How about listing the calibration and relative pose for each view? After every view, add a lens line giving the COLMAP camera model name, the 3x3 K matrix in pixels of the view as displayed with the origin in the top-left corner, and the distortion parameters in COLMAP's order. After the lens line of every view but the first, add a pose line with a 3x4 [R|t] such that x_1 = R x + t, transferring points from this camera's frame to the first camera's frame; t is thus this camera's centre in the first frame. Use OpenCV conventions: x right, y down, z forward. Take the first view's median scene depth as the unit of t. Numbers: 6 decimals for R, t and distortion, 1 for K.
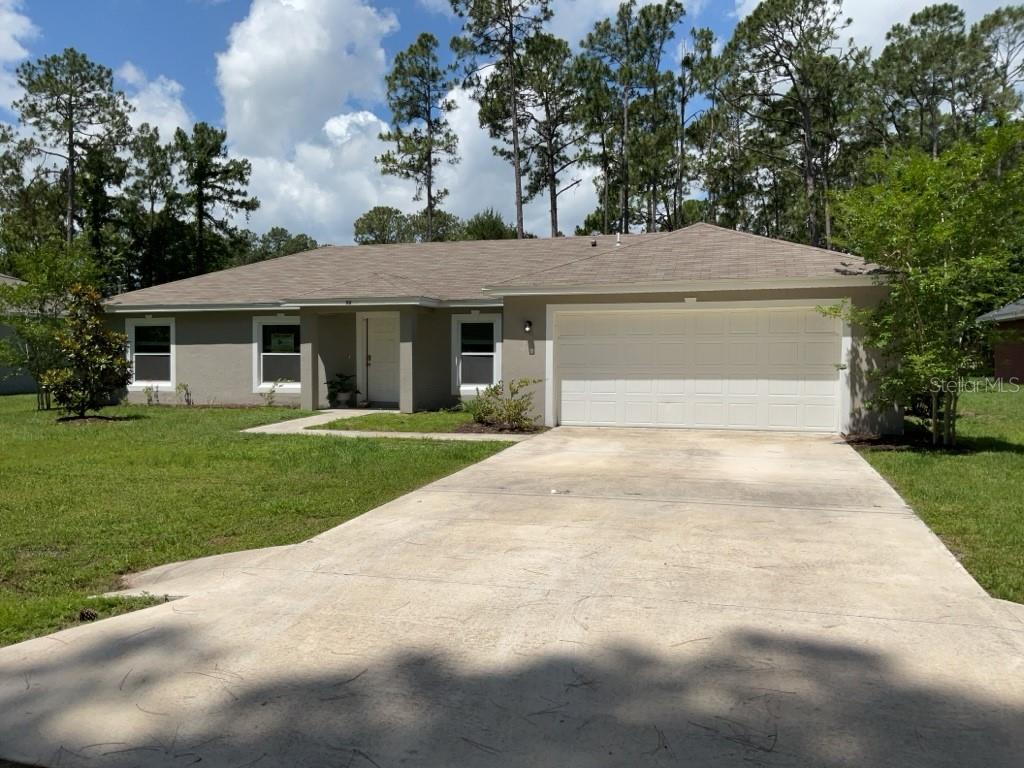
lens RADIAL K [[804.0, 0, 512.3], [0, 804.0, 343.0], [0, 0, 1]] dist [-0.002472, -0.166165]
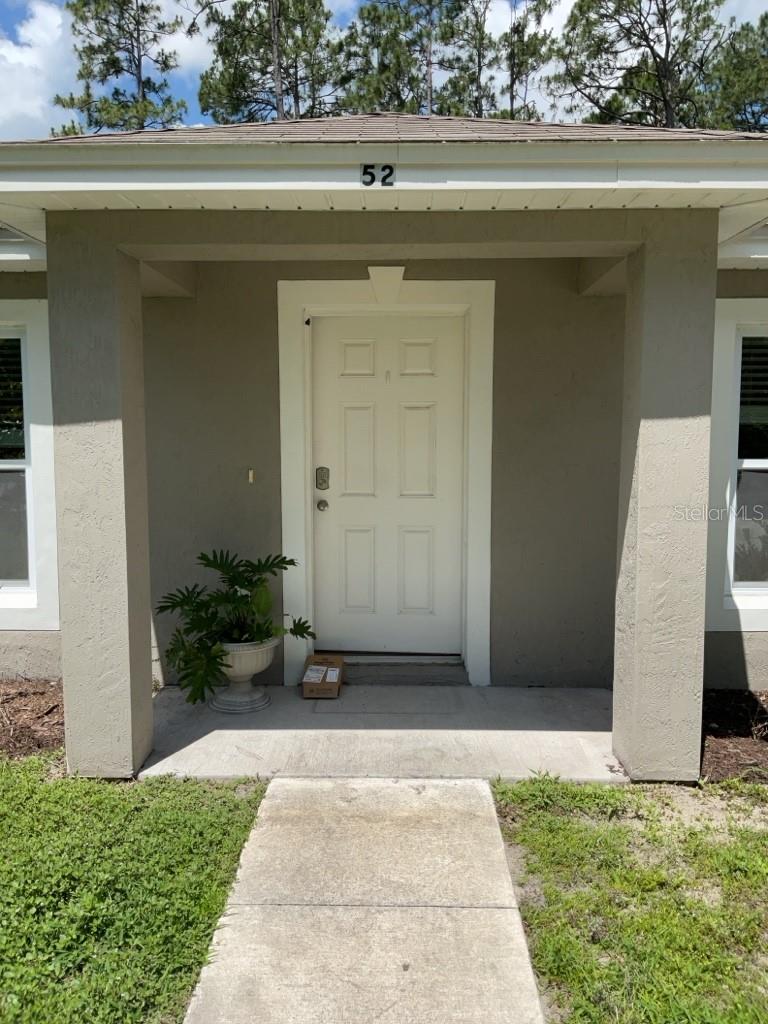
lens RADIAL K [[816.5, 0, 384.0], [0, 816.5, 512.0], [0, 0, 1]] dist [0.085682, -0.171613]
pose [[0.968903, -0.020257, 0.246609, -0.082178], [-0.005554, 0.994612, 0.103520, 0.000613], [-0.247377, -0.101670, 0.963570, 0.277278]]
